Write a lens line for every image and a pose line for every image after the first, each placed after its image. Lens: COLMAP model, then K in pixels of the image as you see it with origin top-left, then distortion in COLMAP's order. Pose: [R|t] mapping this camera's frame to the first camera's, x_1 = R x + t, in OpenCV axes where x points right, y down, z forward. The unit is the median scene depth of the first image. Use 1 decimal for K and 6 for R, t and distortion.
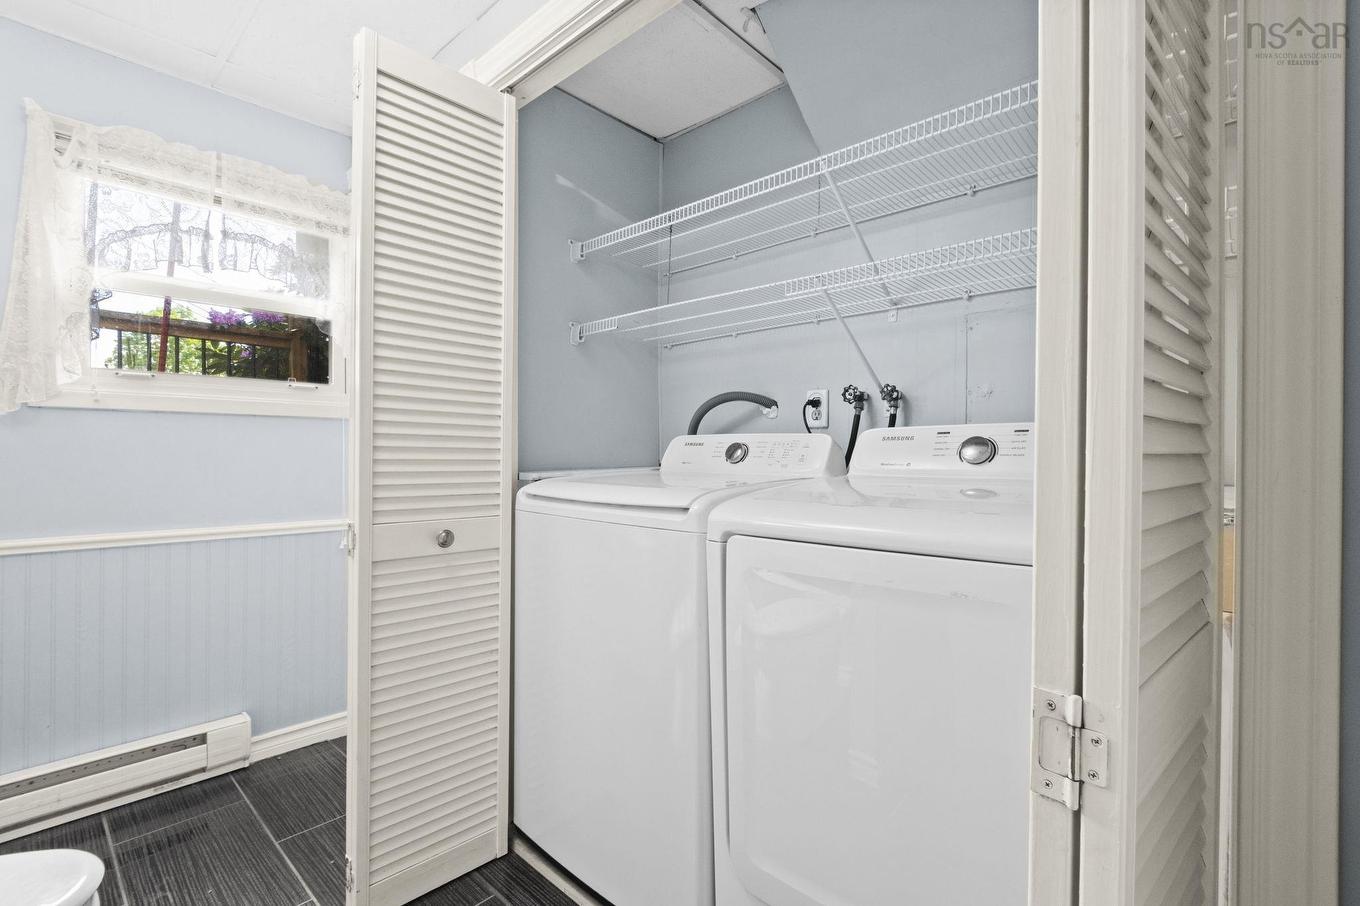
lens RADIAL K [[625.8, 0, 702.5], [0, 625.8, 458.1], [0, 0, 1]] dist [-0.002951, -0.002195]
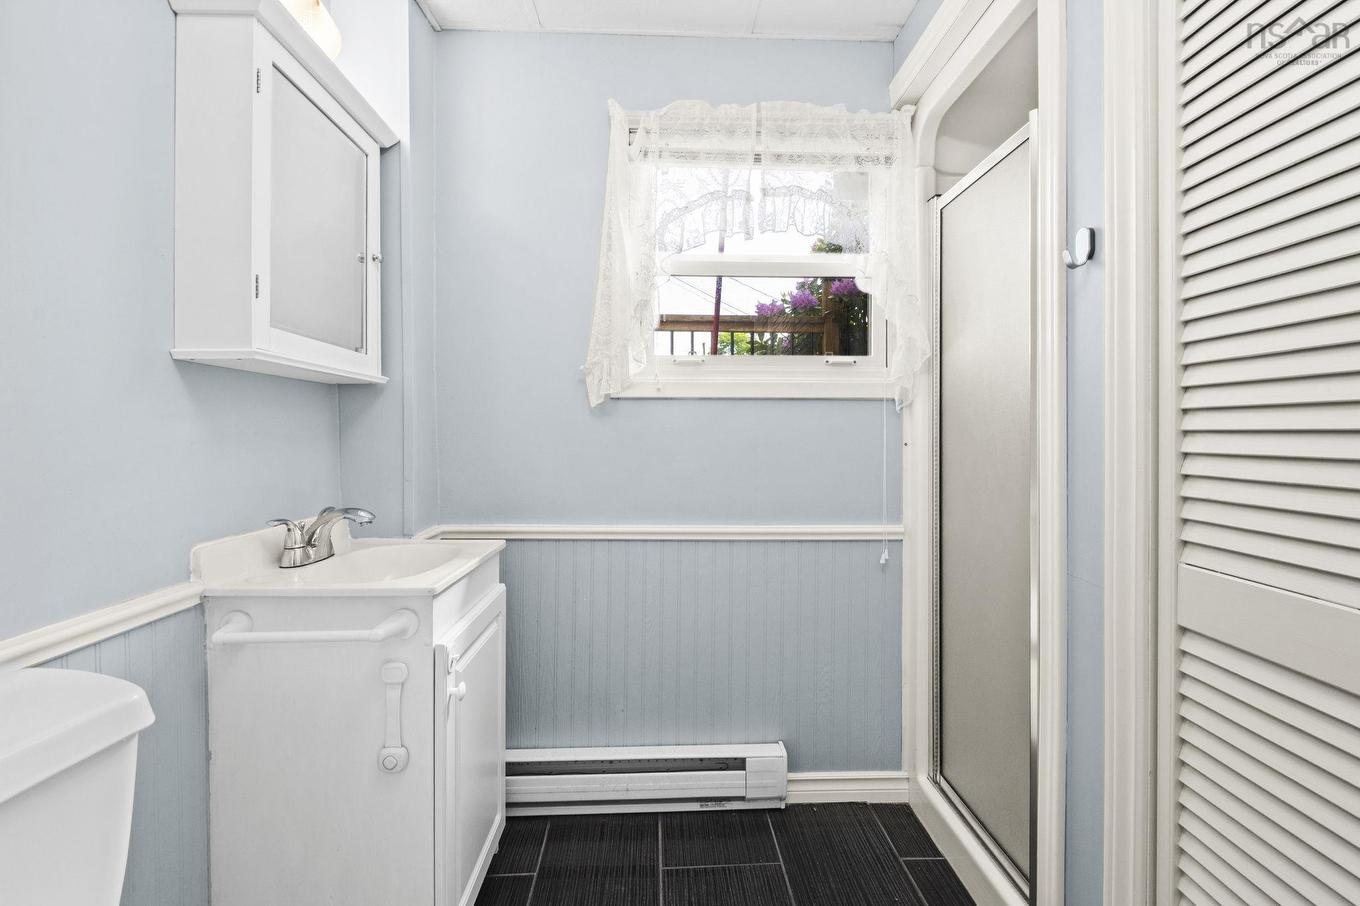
lens RADIAL K [[625.8, 0, 682.9], [0, 625.8, 447.4], [0, 0, 1]] dist [-0.002951, -0.002195]
pose [[0.697749, 0.002107, -0.716339, -0.214411], [-0.002144, 0.999997, 0.000853, -0.001167], [0.716339, 0.000941, 0.697752, 0.304433]]
